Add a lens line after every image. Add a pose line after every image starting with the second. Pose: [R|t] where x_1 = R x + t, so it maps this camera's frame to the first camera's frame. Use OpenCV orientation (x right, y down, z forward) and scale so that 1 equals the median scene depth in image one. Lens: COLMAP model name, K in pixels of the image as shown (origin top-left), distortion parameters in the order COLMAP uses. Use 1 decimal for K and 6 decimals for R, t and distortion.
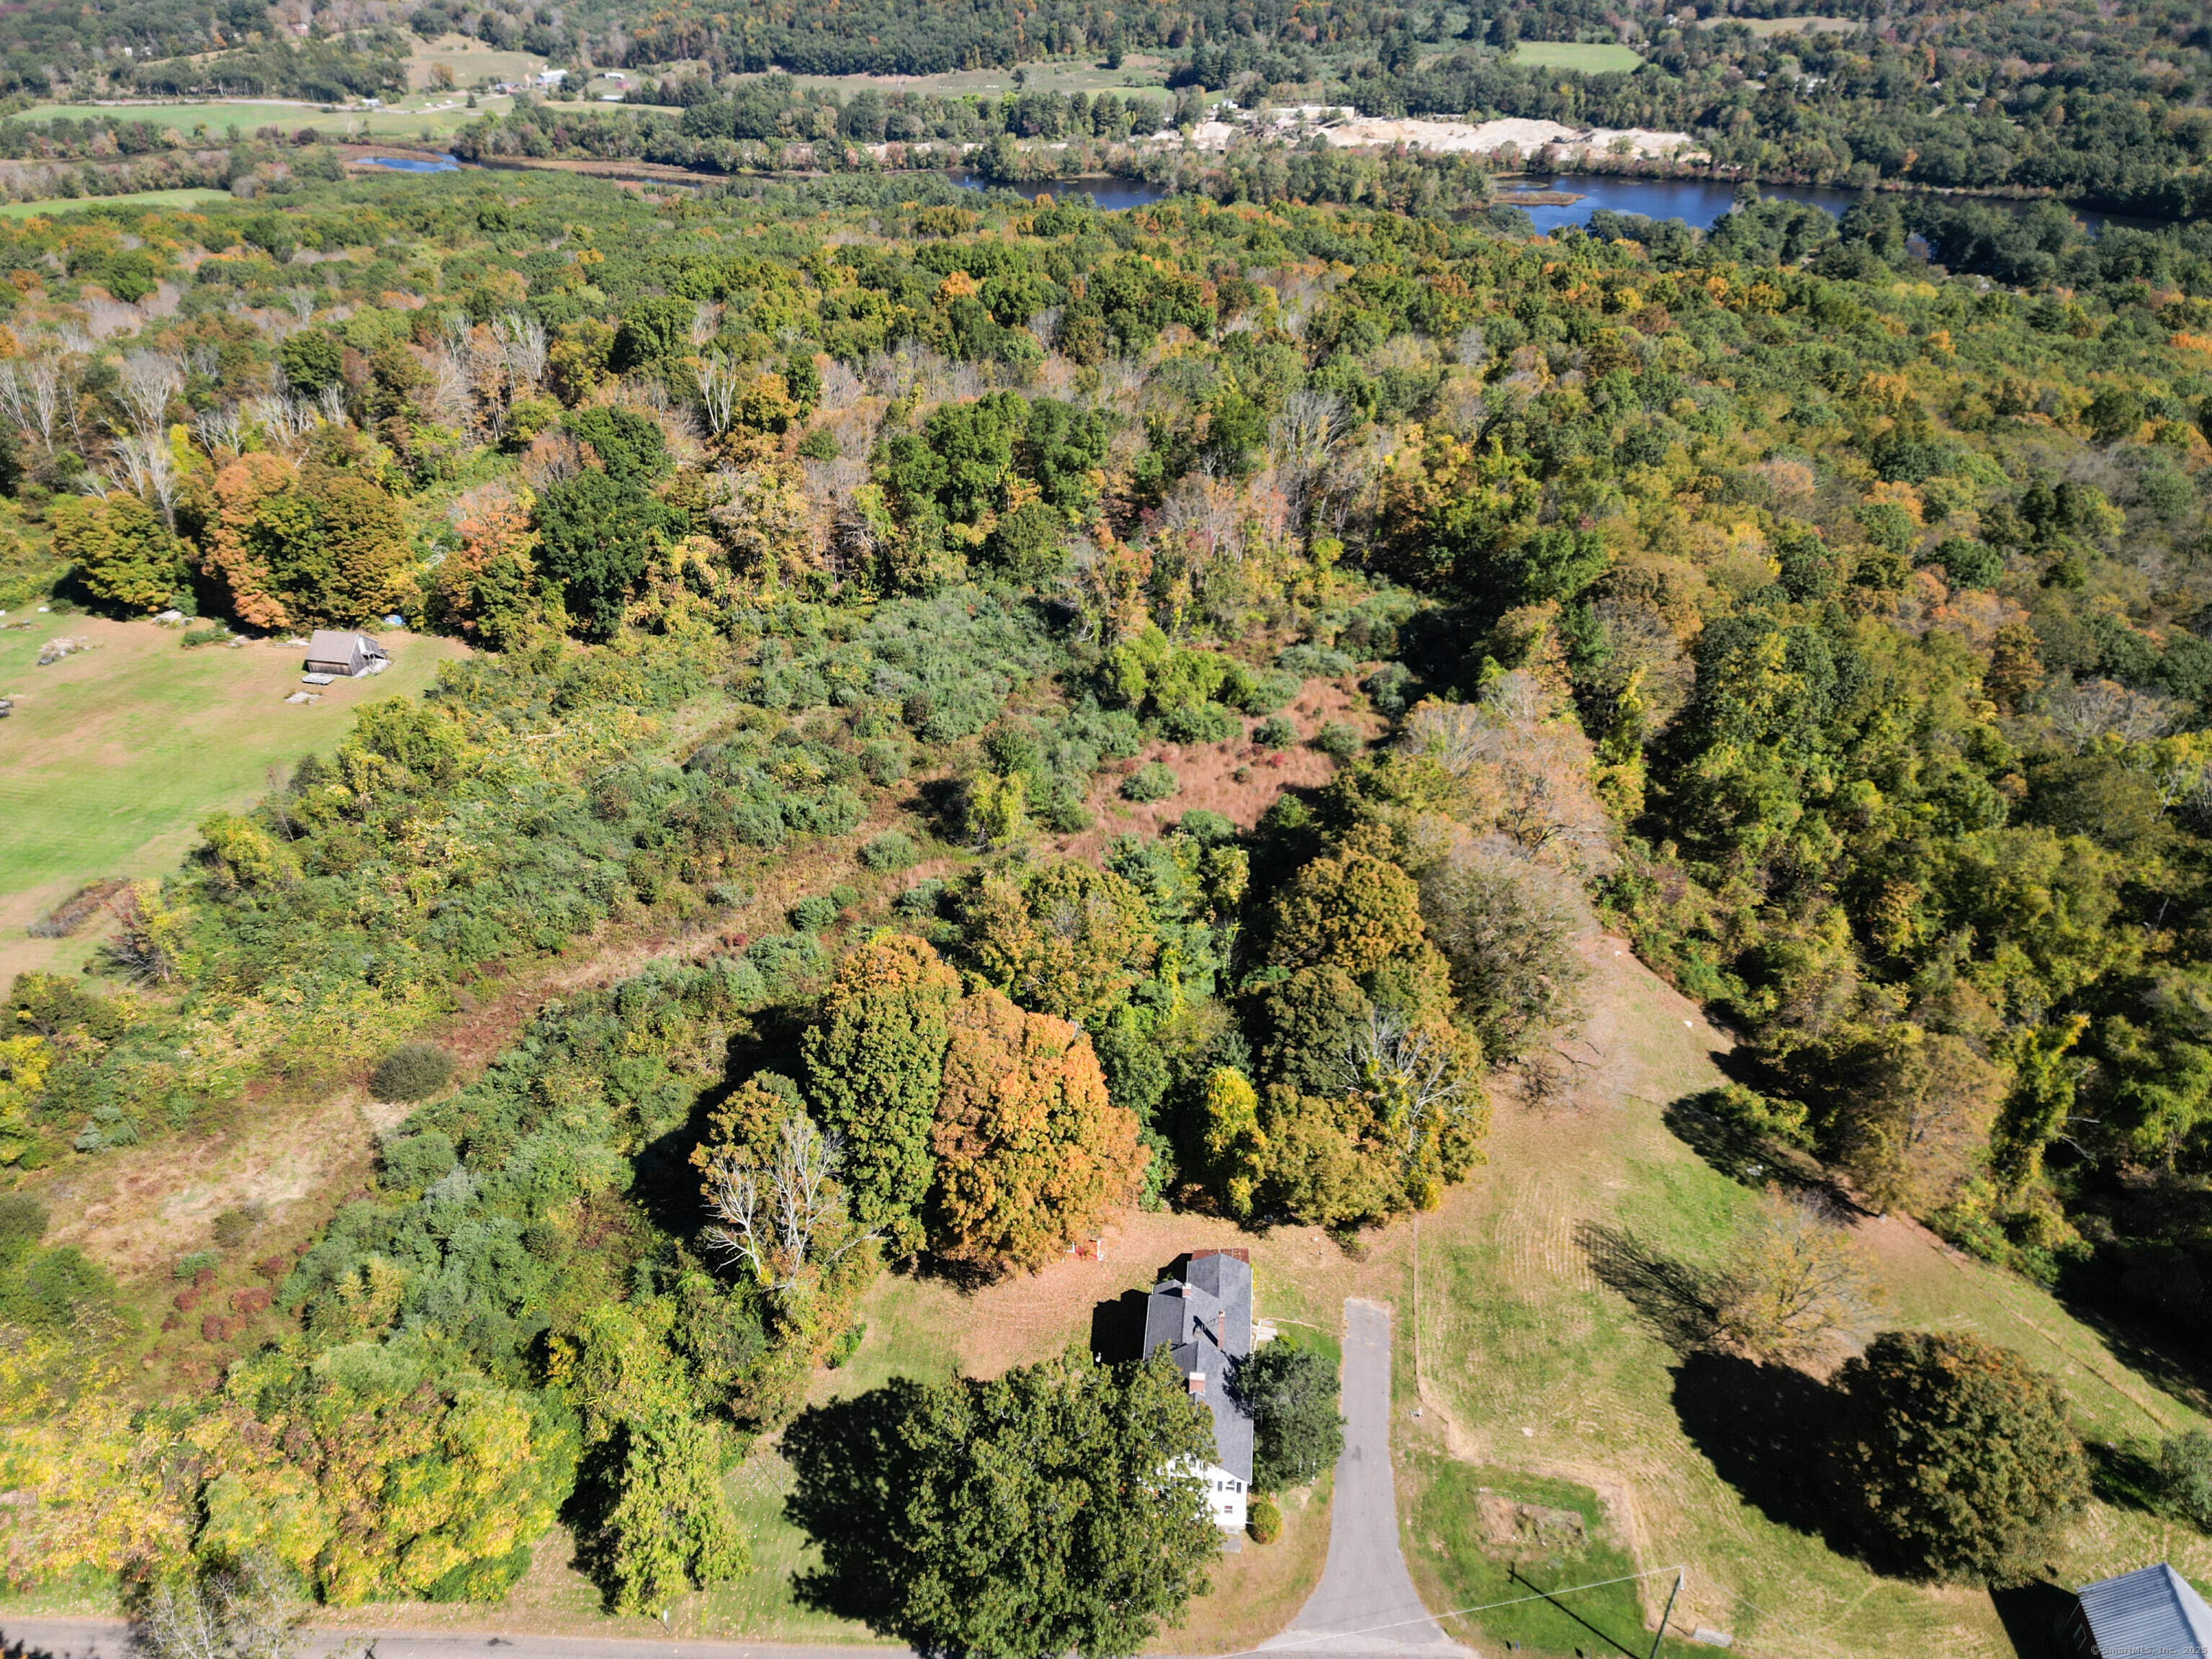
lens RADIAL K [[1545.4, 0, 1120.9], [0, 1545.4, 839.4], [0, 0, 1]] dist [0.063858, -0.052100]
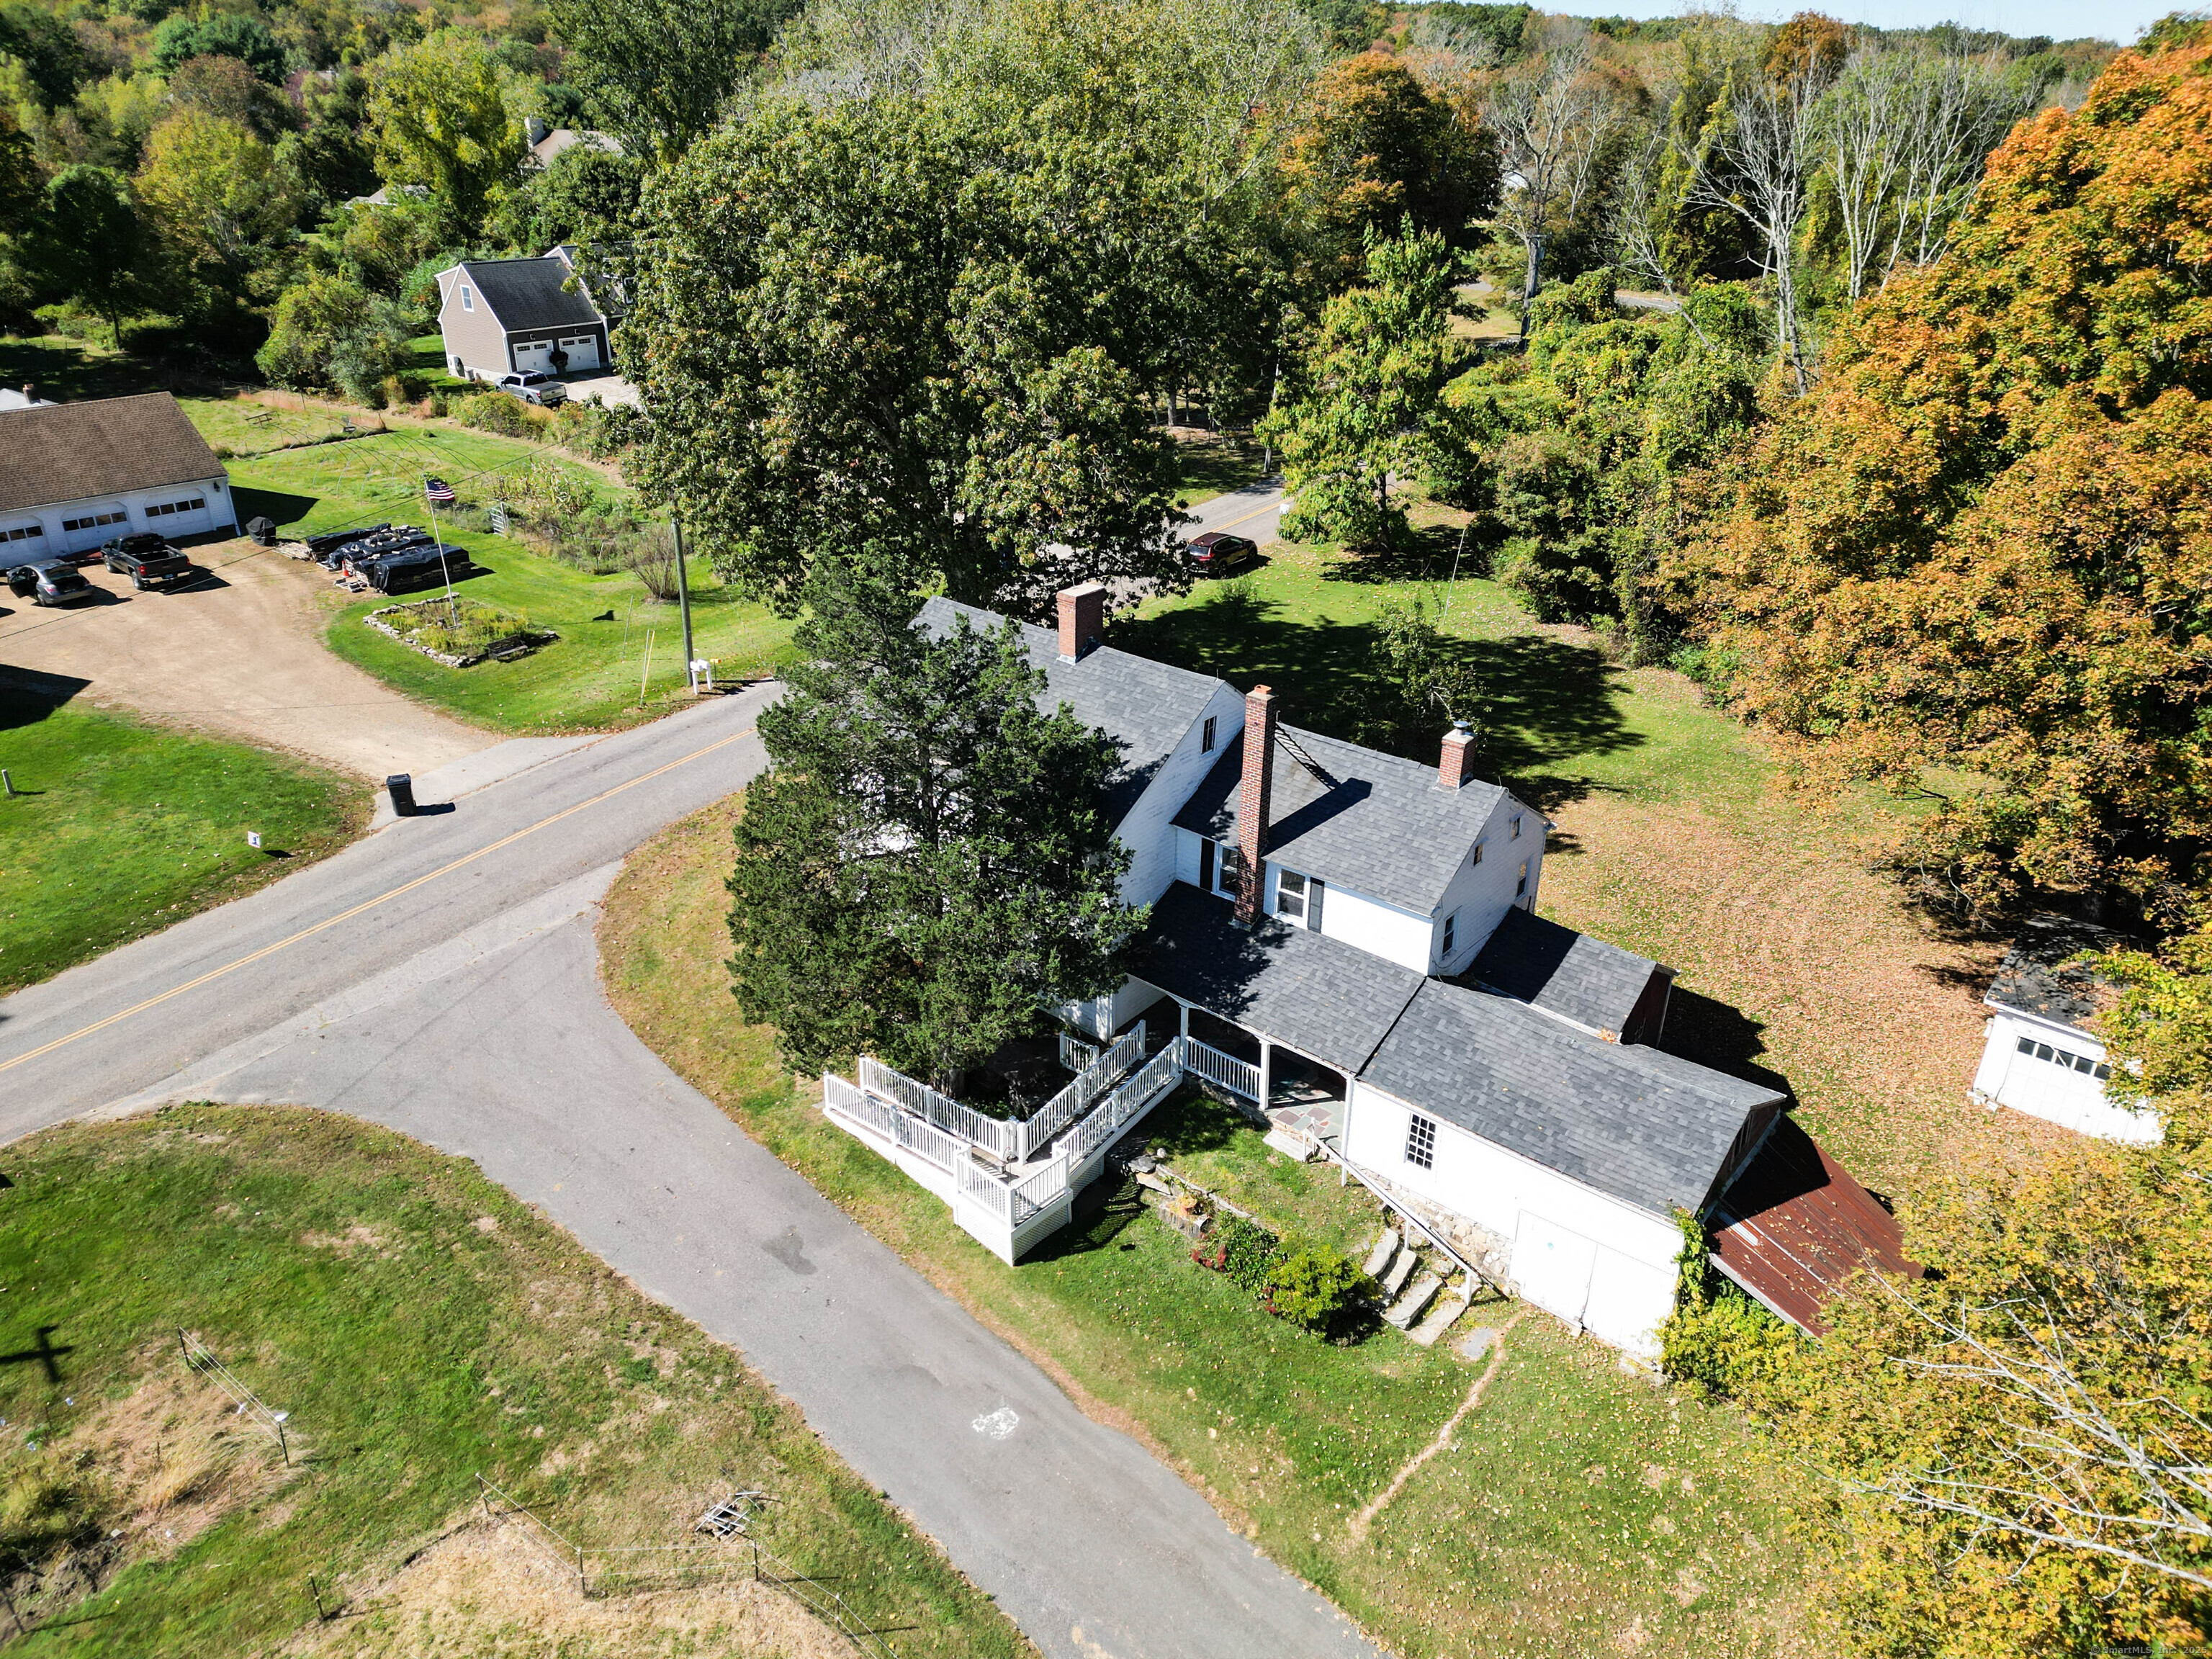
lens RADIAL K [[1545.4, 0, 1099.0], [0, 1545.4, 840.2], [0, 0, 1]] dist [0.063858, -0.052100]
pose [[-0.568522, 0.349442, -0.744764, 0.144605], [-0.451304, 0.624441, 0.637494, 0.075286], [0.687828, 0.698544, -0.197304, 0.508266]]
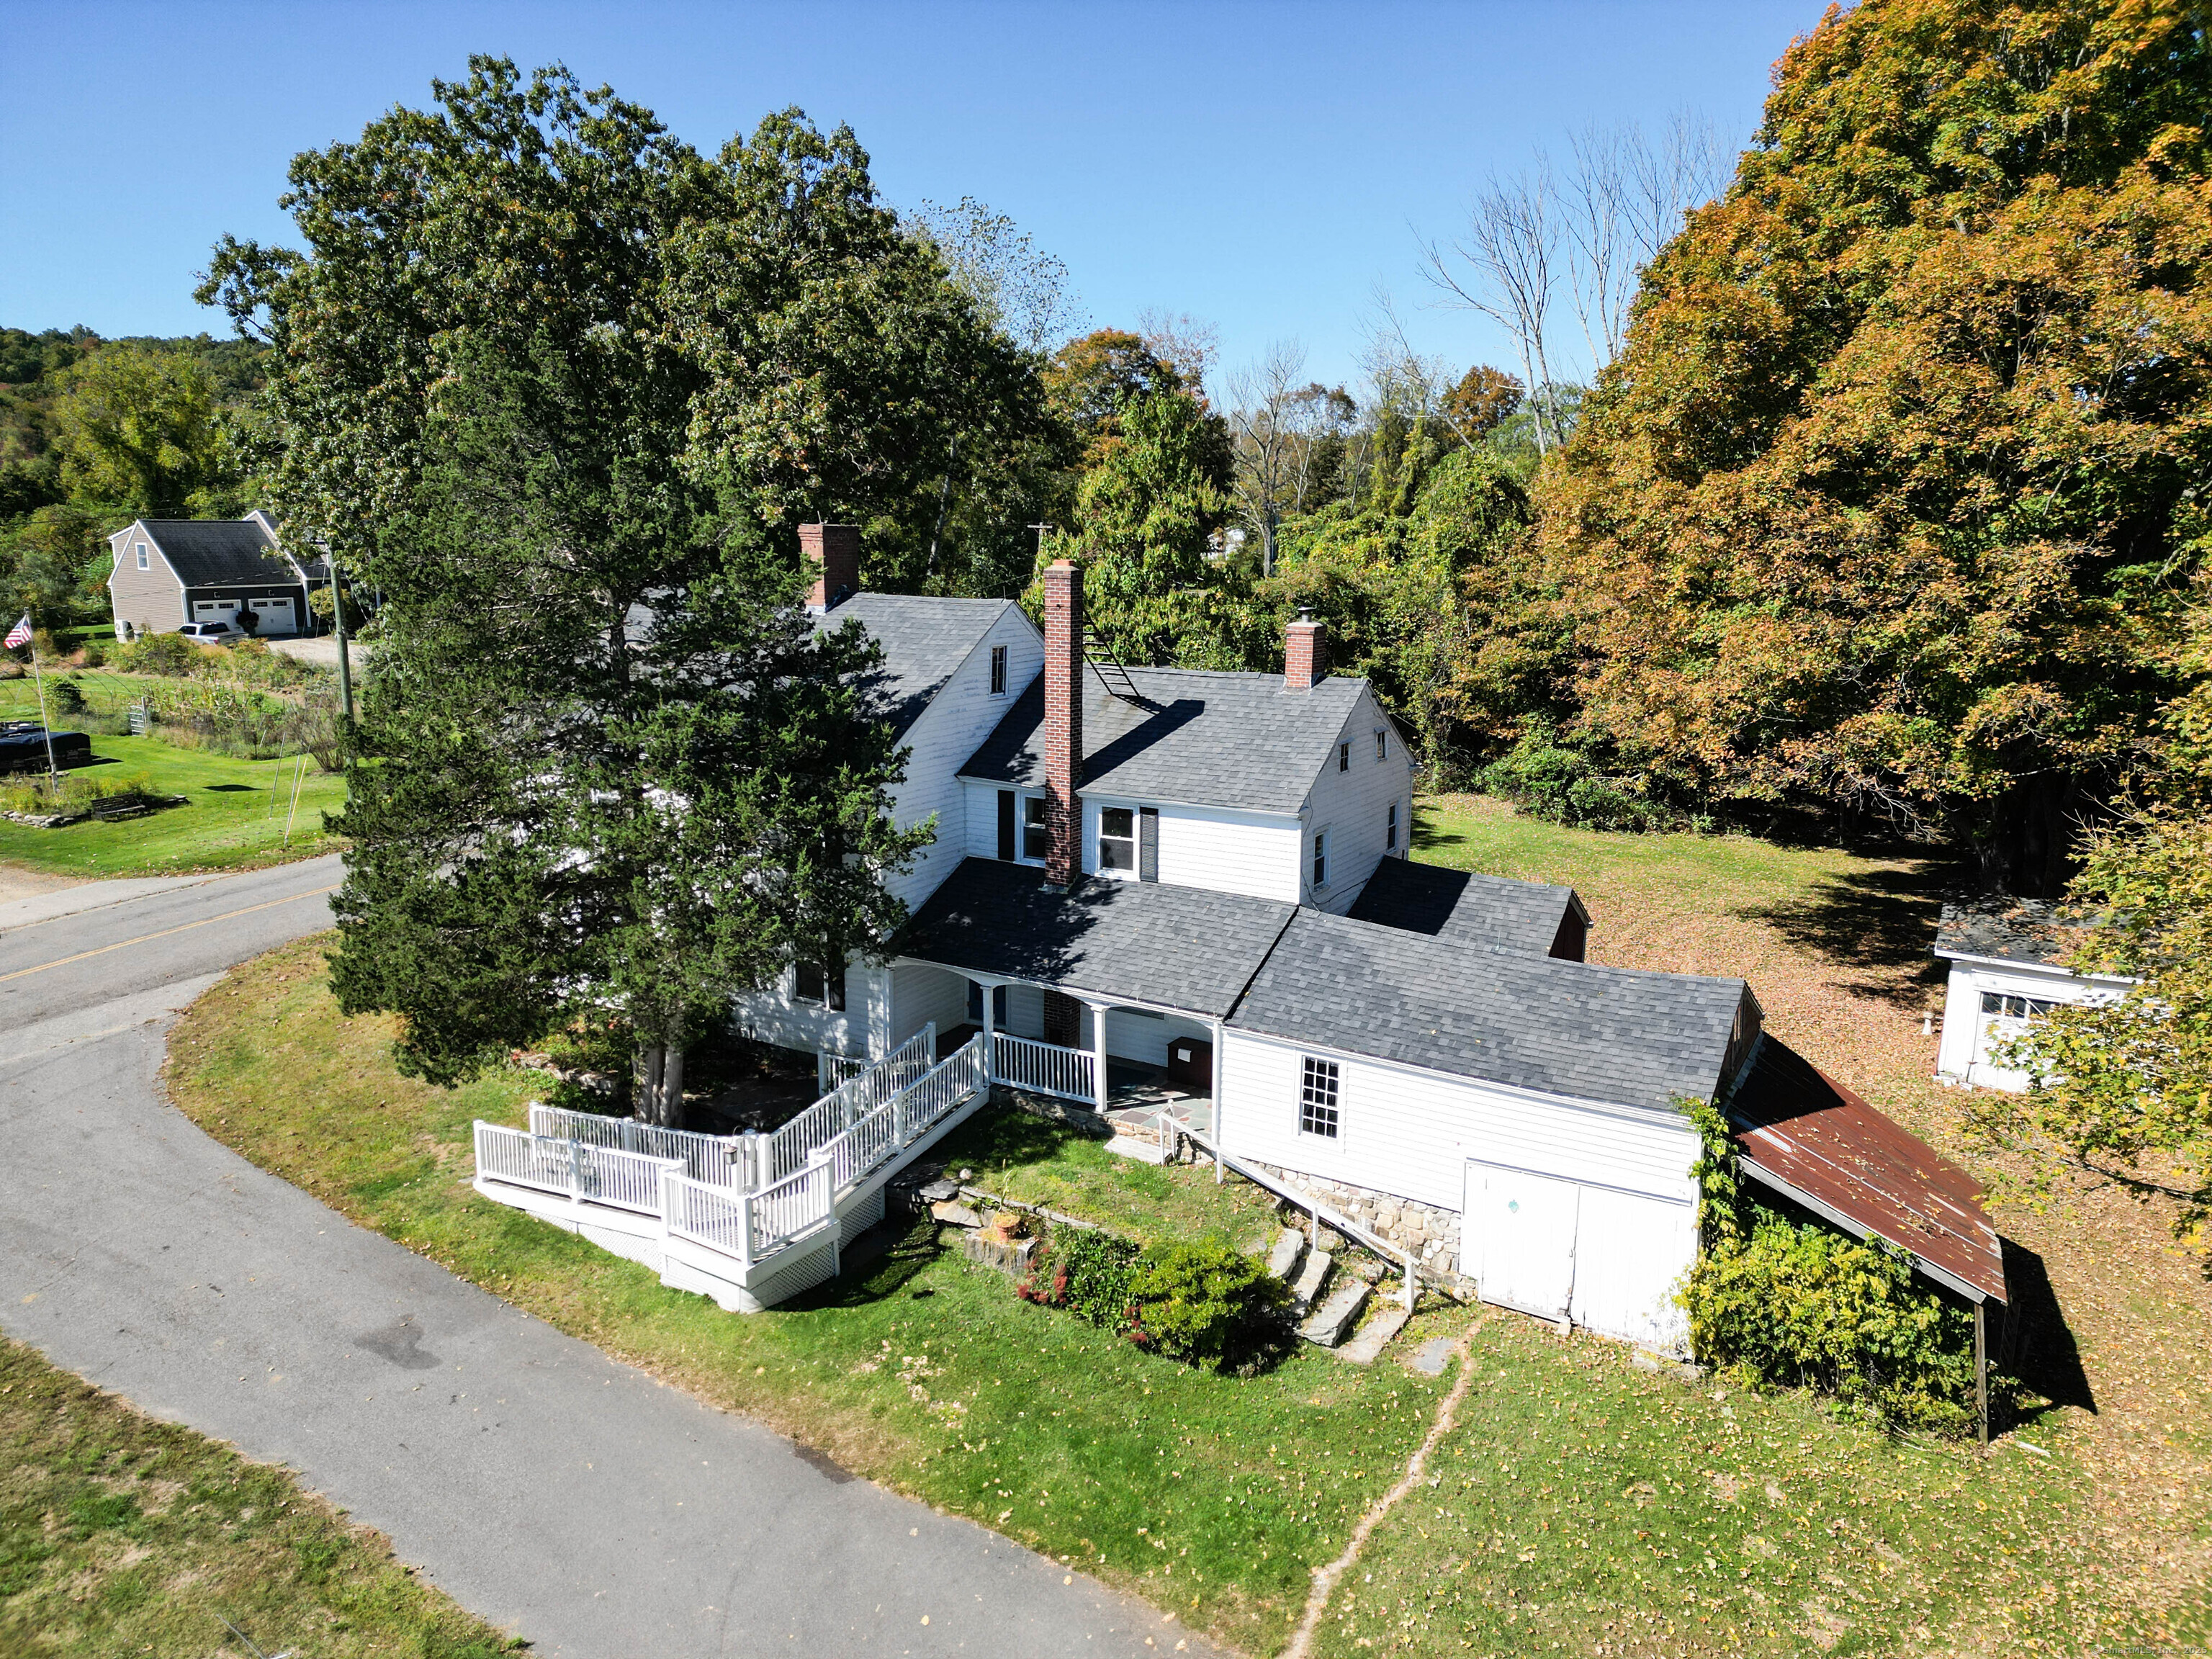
lens RADIAL K [[1545.4, 0, 1102.1], [0, 1545.4, 830.4], [0, 0, 1]] dist [0.063858, -0.052100]
pose [[-0.428776, 0.163626, -0.888469, 0.129024], [-0.493500, 0.781338, 0.382059, 0.118781], [0.756709, 0.602278, -0.254270, 0.522842]]
